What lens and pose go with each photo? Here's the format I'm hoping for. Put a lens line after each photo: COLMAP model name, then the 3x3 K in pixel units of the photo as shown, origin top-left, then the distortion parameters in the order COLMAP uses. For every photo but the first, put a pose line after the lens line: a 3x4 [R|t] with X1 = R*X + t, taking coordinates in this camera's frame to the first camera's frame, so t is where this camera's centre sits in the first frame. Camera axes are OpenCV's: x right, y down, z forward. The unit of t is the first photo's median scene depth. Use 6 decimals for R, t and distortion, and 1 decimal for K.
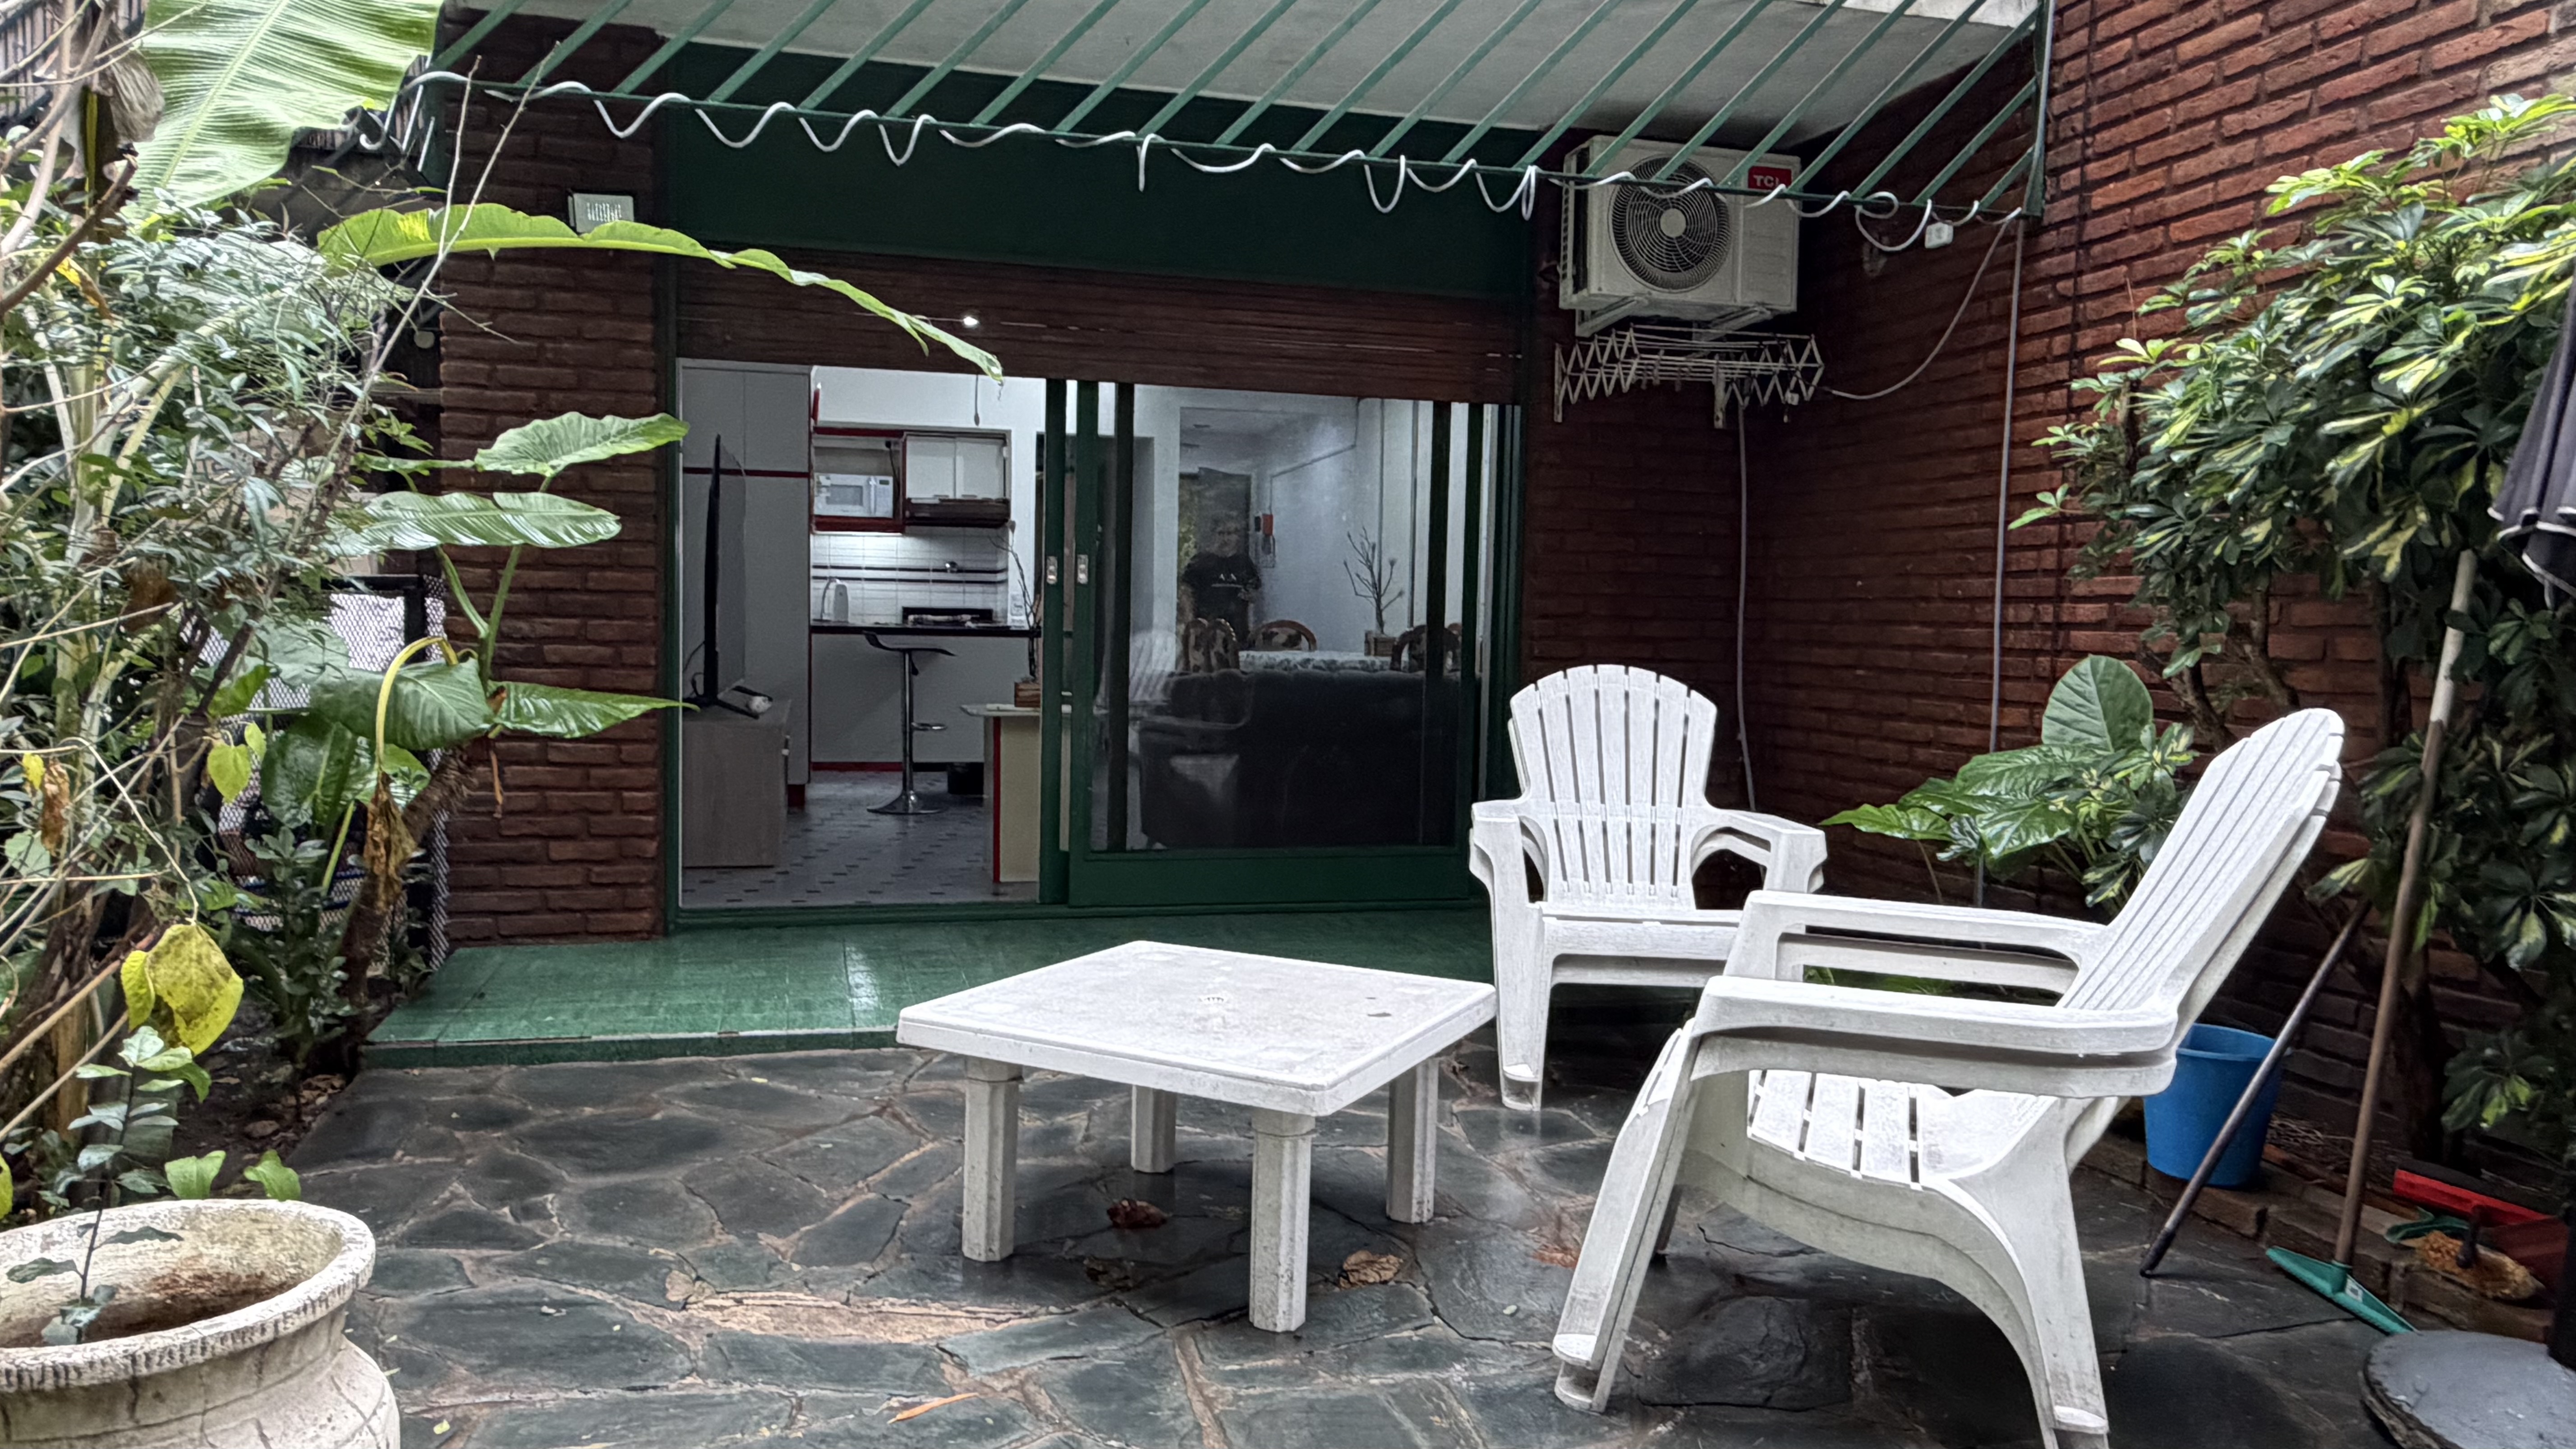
lens RADIAL K [[1727.3, 0, 1288.0], [0, 1727.3, 724.5], [0, 0, 1]] dist [0.001838, 0.000104]
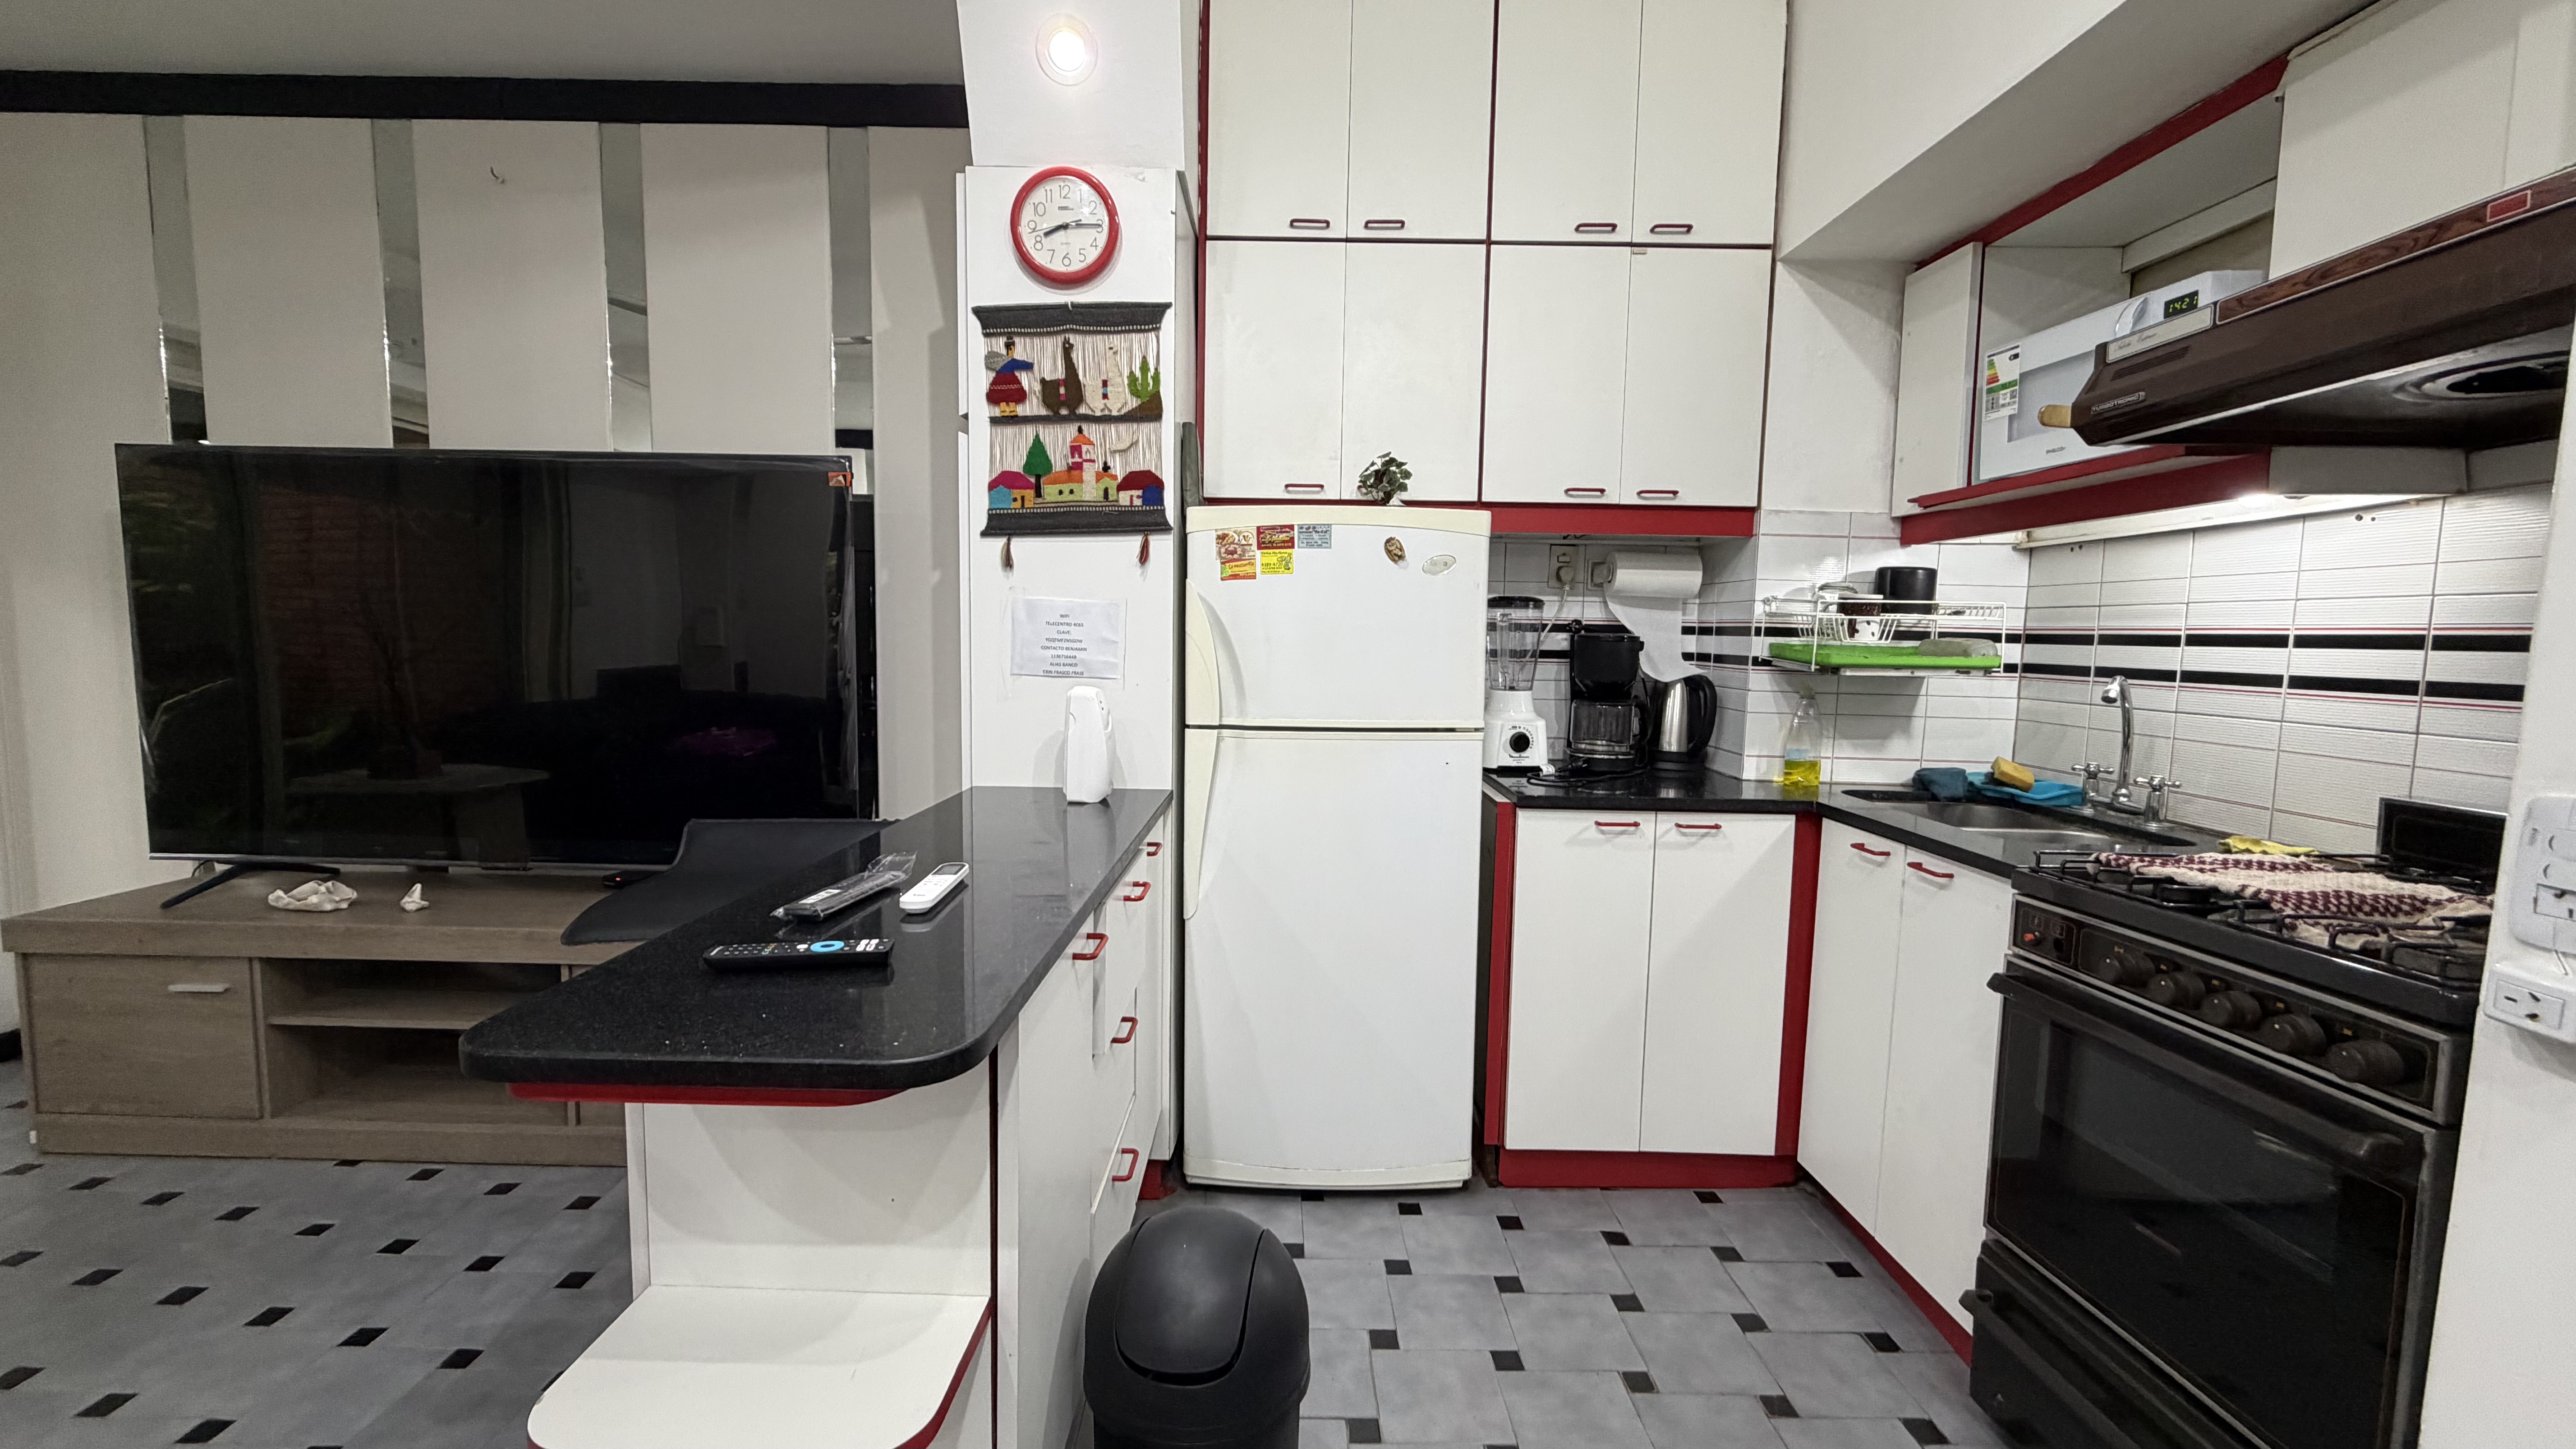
lens RADIAL K [[1024.9, 0, 1276.8], [0, 1024.9, 723.2], [0, 0, 1]] dist [0.000744, -0.000258]
pose [[-0.274210, 0.055890, -0.960044, -0.047894], [-0.080990, 0.993421, 0.080966, -0.079799], [0.958253, 0.099956, -0.267880, 0.914736]]
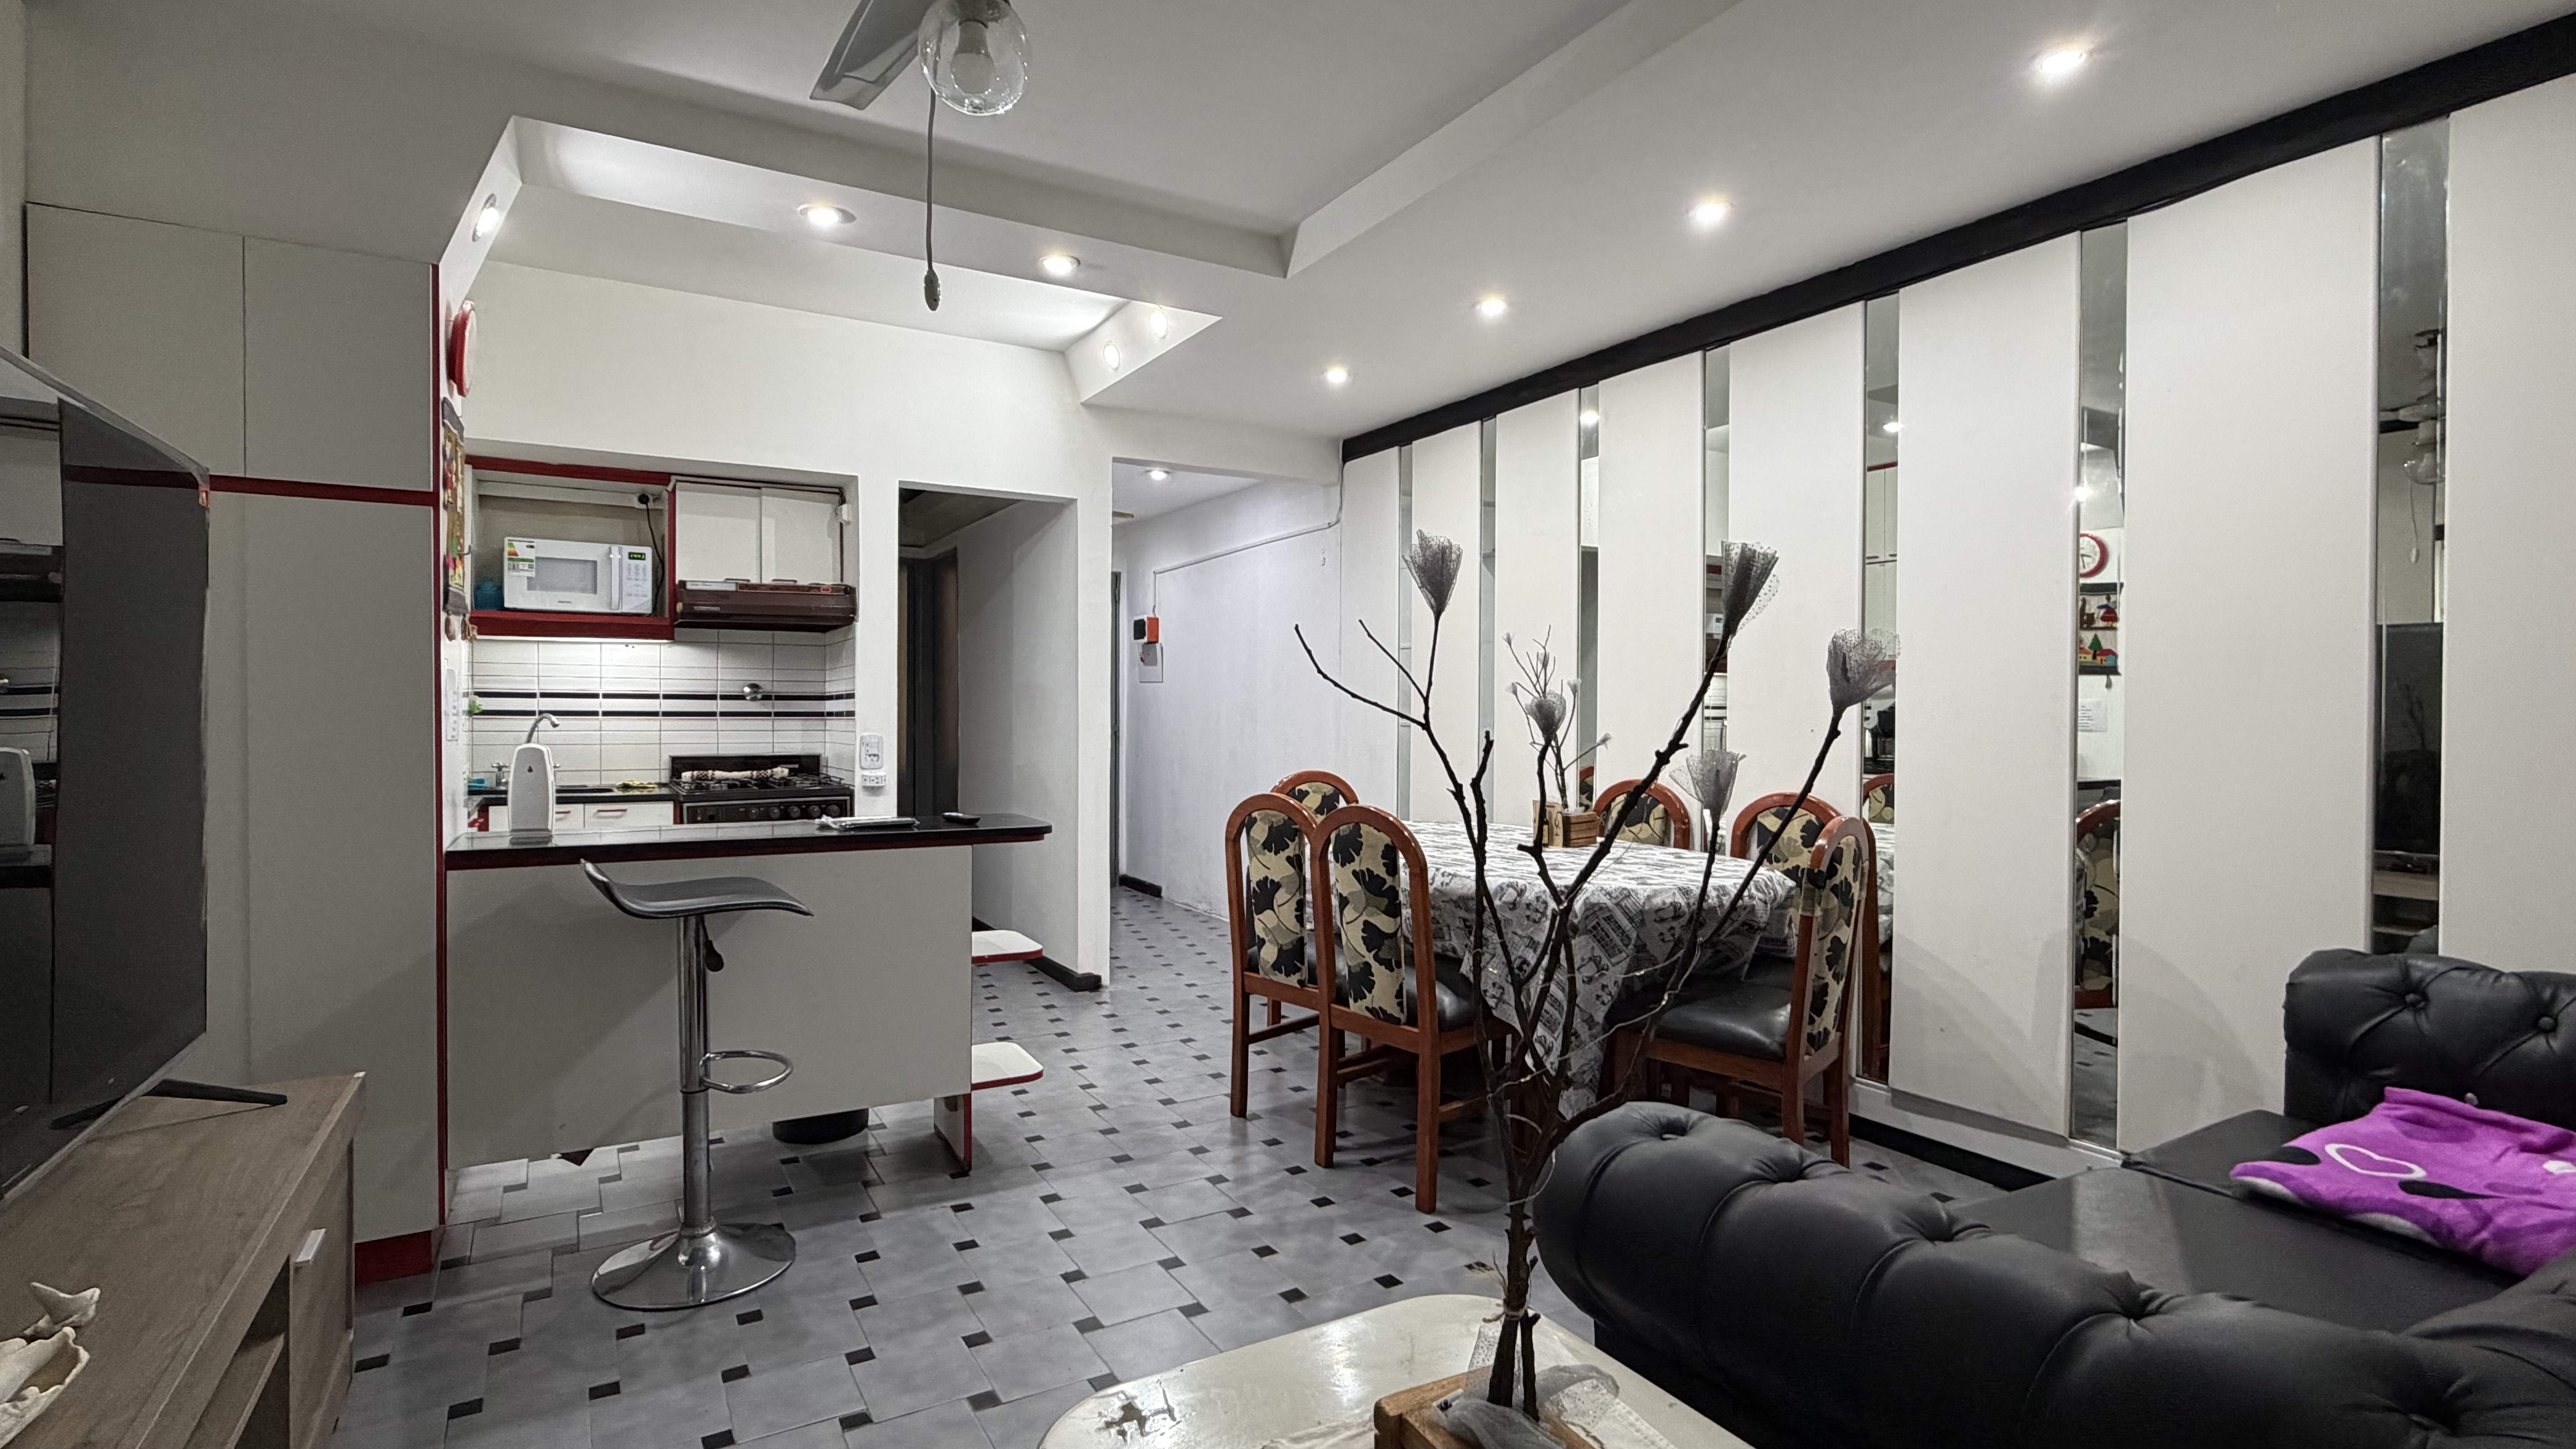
lens RADIAL K [[1218.5, 0, 1285.9], [0, 1218.5, 719.5], [0, 0, 1]] dist [0.000171, -0.000346]
pose [[0.968206, -0.018133, 0.249495, -0.120052], [0.029287, 0.998727, -0.041068, -0.058199], [-0.248433, 0.047069, 0.967505, 0.529271]]
